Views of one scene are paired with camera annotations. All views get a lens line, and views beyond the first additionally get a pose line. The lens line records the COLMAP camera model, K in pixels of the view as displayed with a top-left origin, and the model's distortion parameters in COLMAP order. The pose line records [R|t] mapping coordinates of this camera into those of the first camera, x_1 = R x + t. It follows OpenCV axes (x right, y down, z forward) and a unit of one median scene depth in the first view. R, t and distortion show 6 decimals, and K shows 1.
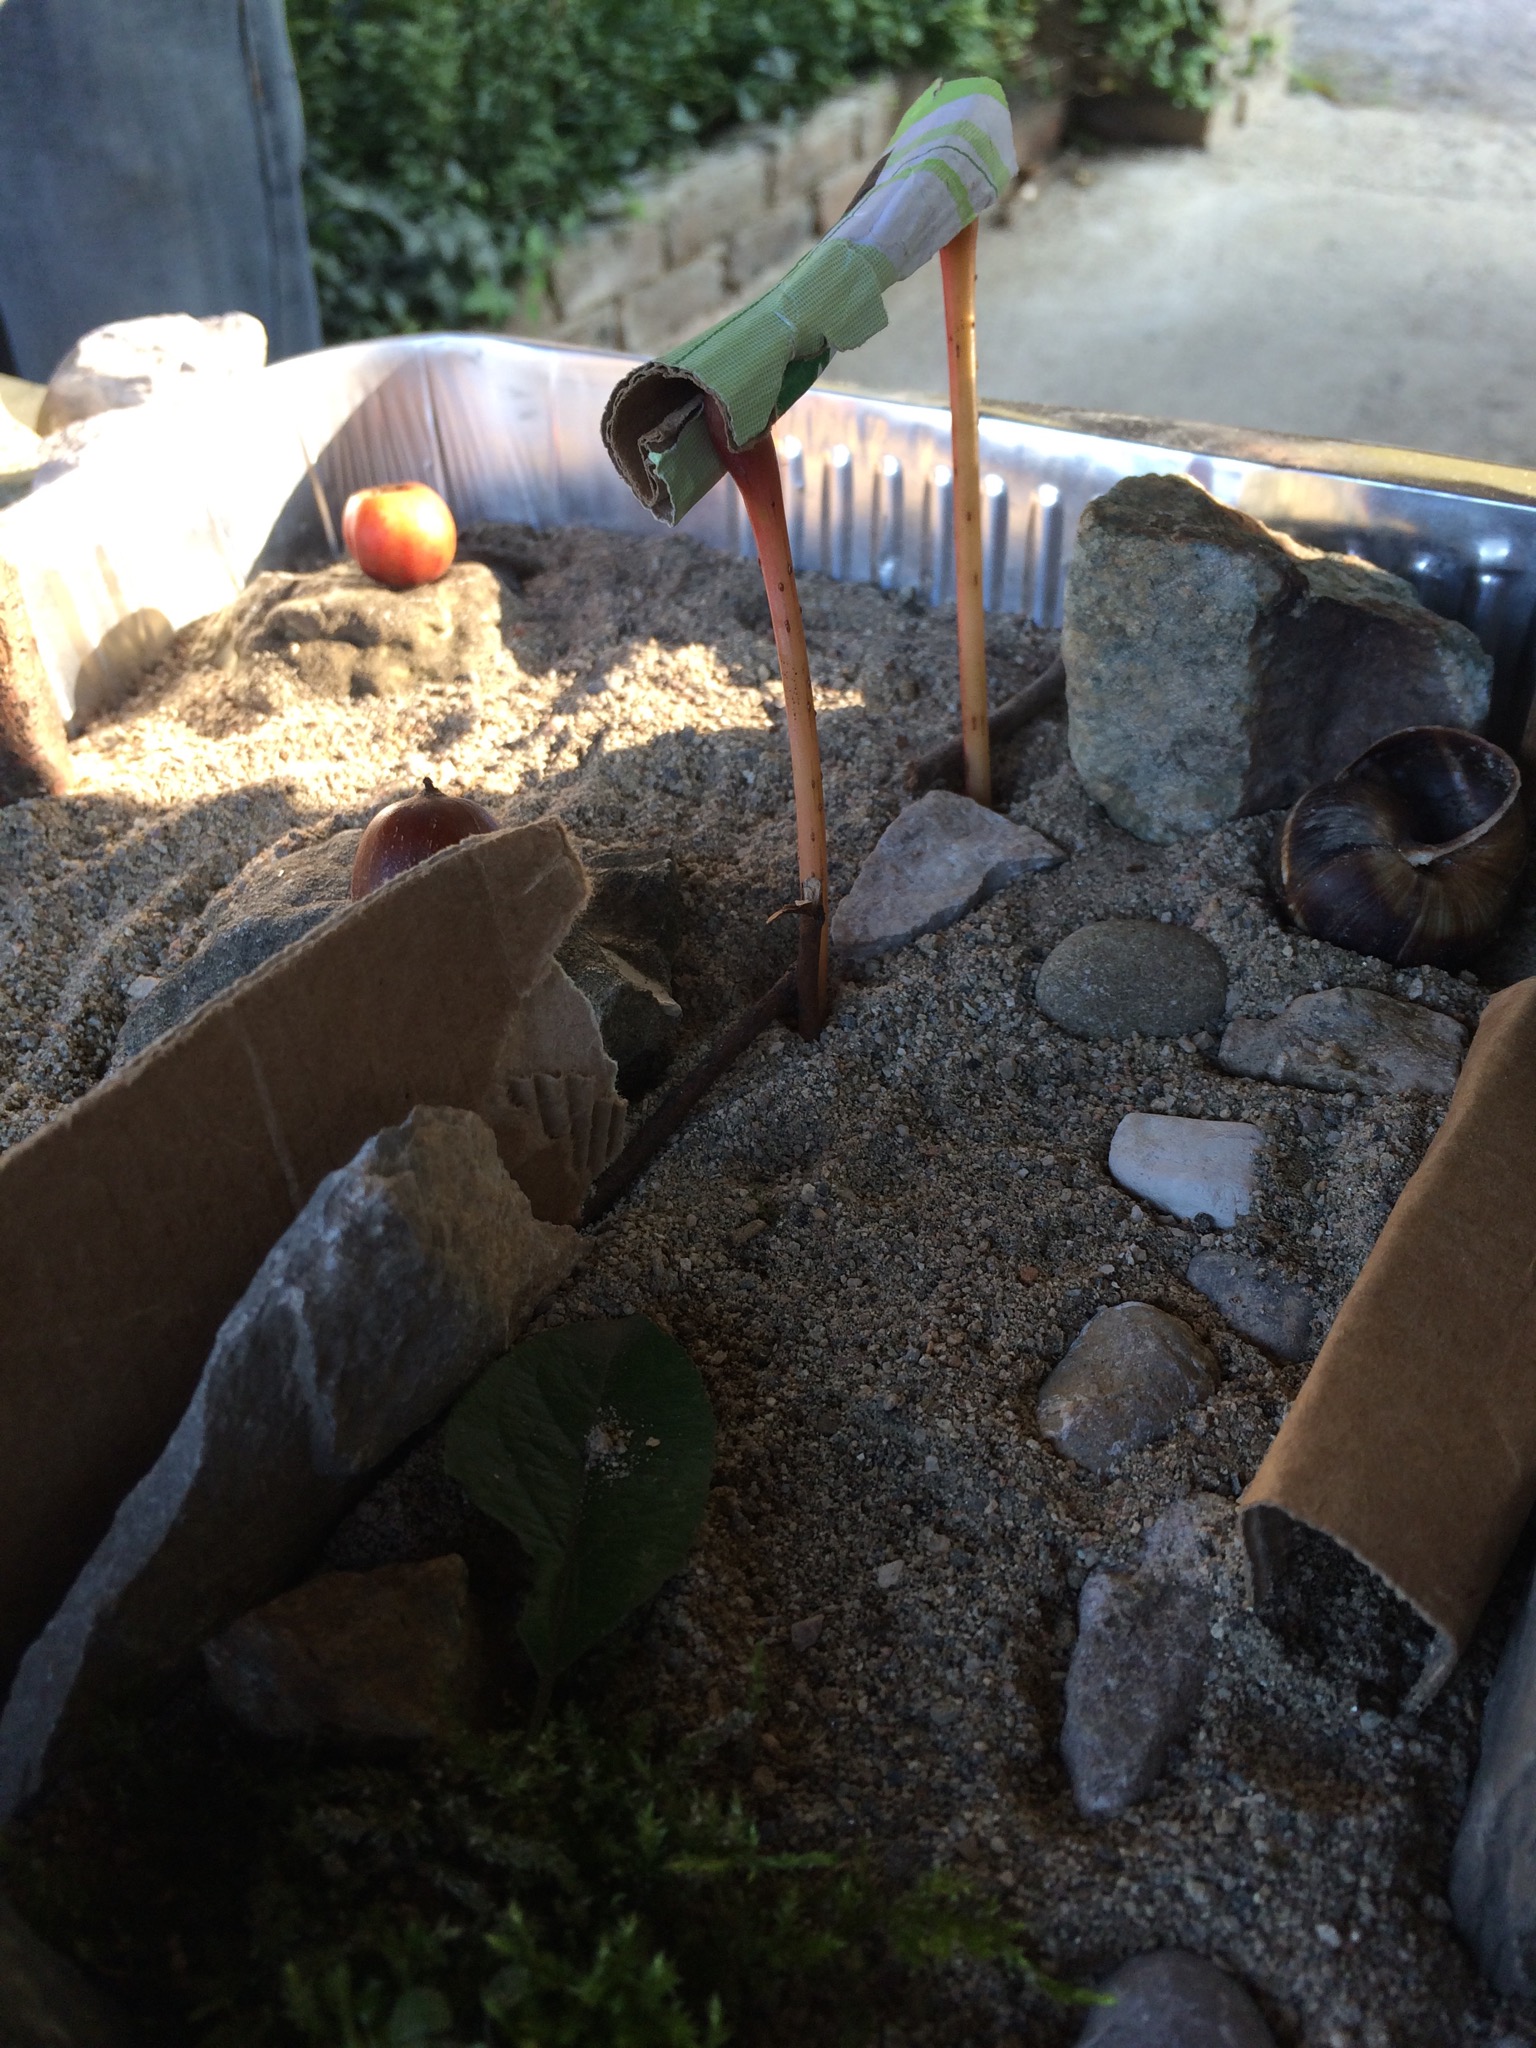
lens RADIAL K [[1774.6, 0, 768.0], [0, 1774.6, 1024.0], [0, 0, 1]] dist [0.079572, -0.150969]
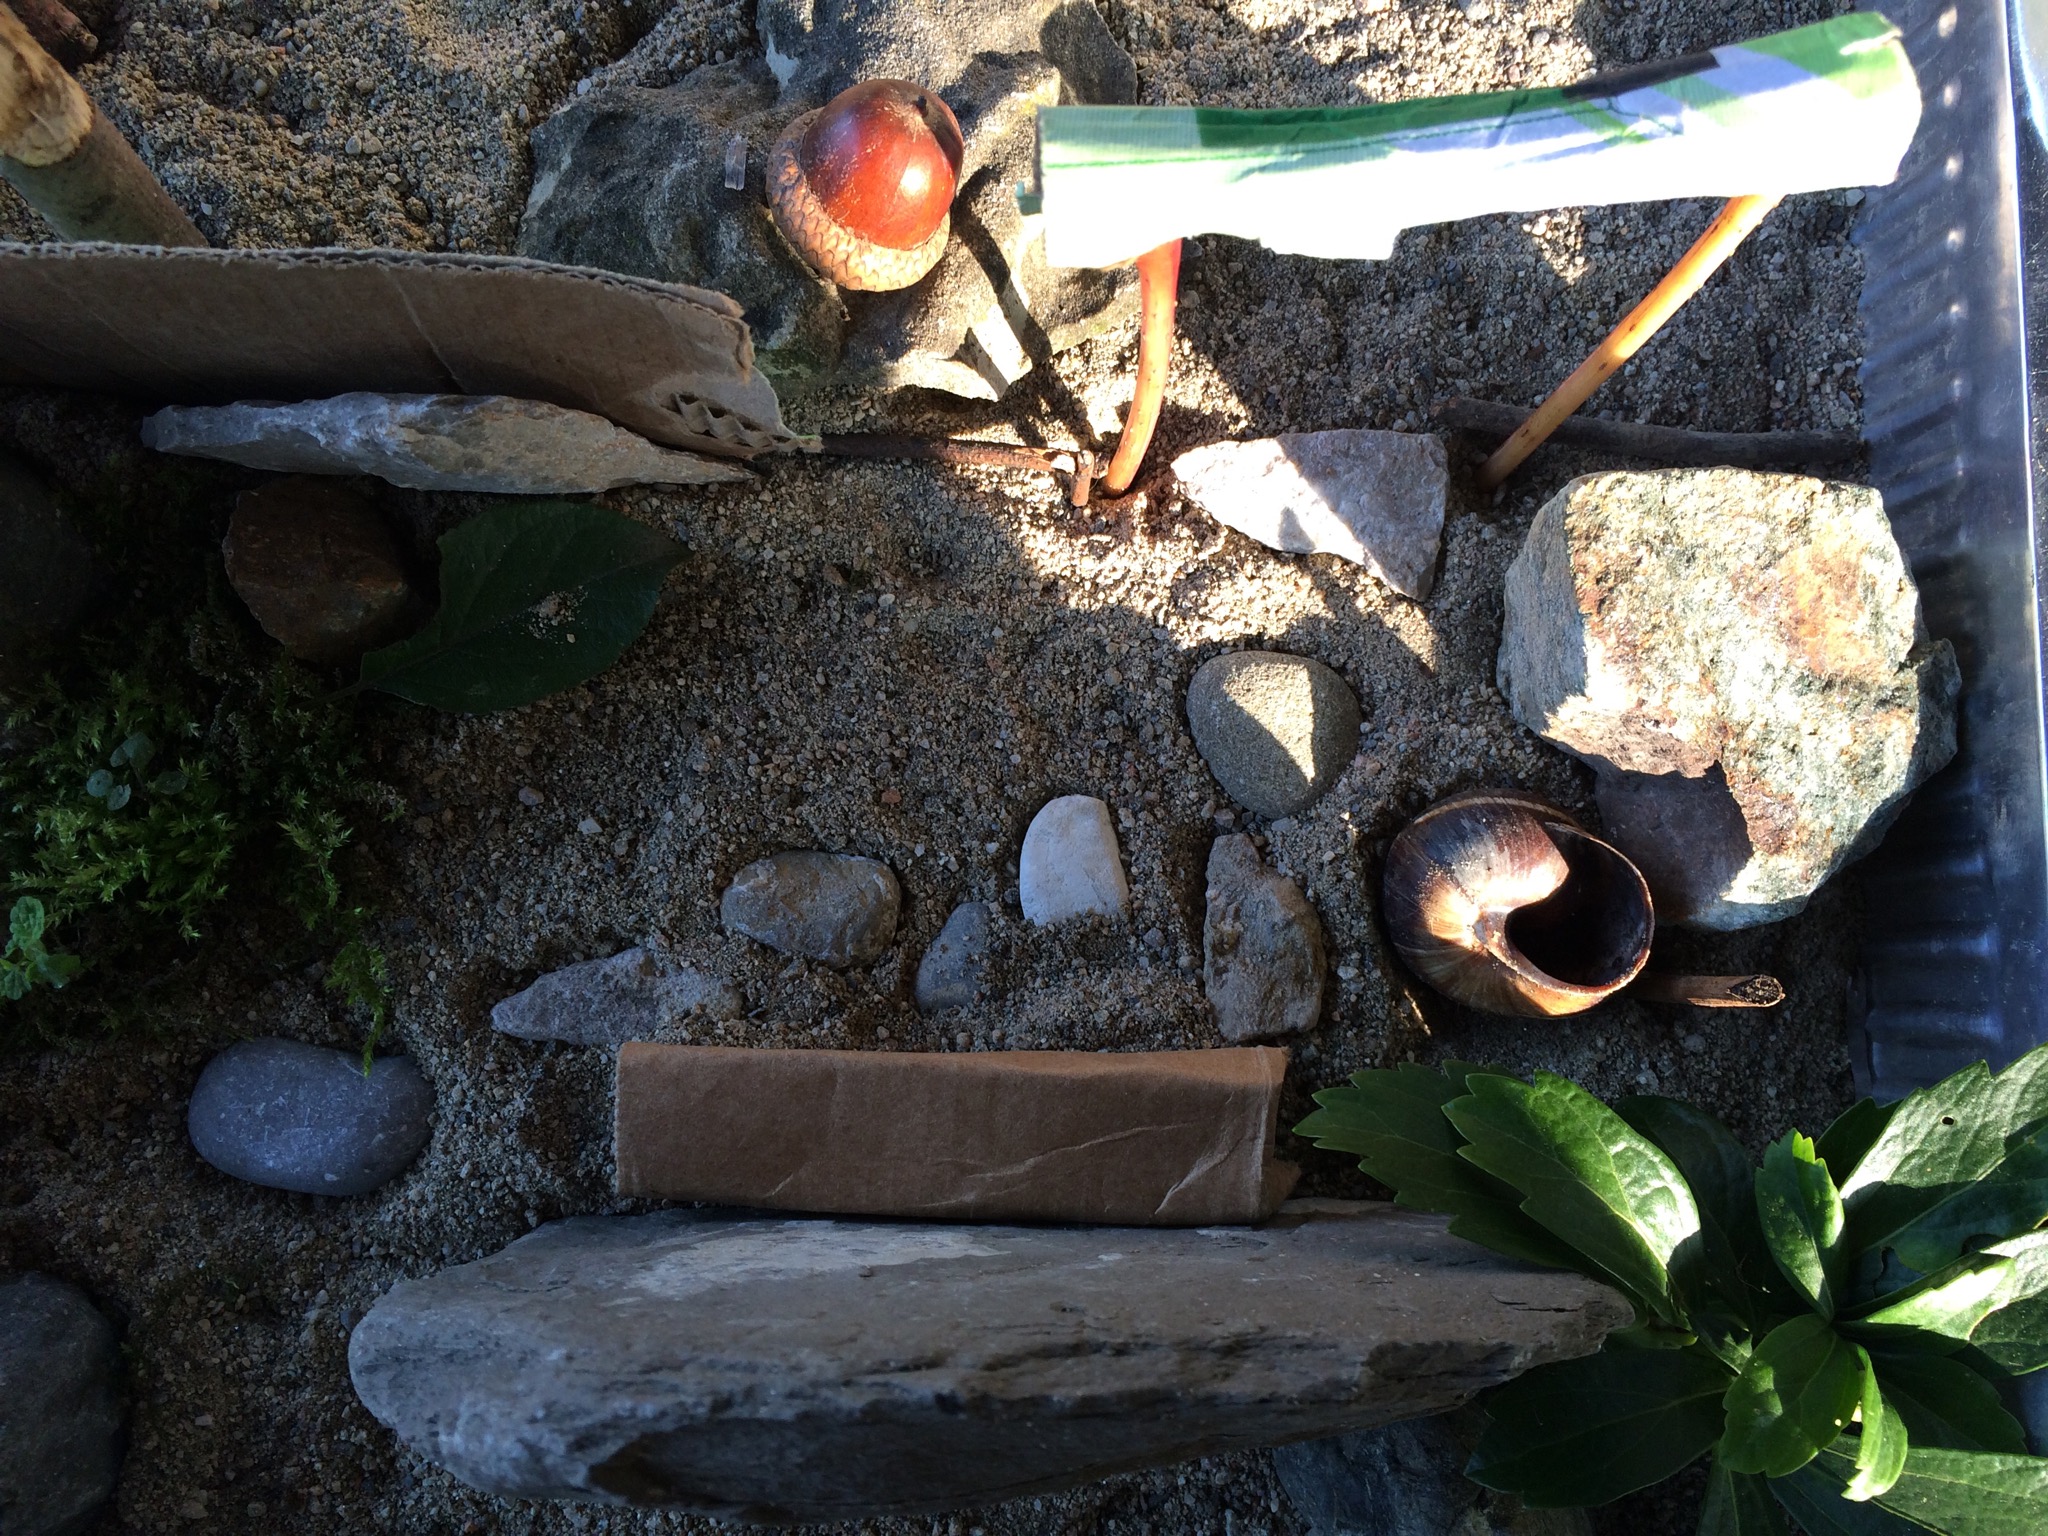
lens RADIAL K [[1774.6, 0, 1000.4], [0, 1774.6, 771.3], [0, 0, 1]] dist [0.079572, -0.150969]
pose [[0.510352, 0.859240, -0.035325, 0.225495], [-0.588561, 0.378940, 0.714143, -0.844210], [0.627006, -0.343673, 0.699108, 0.191225]]
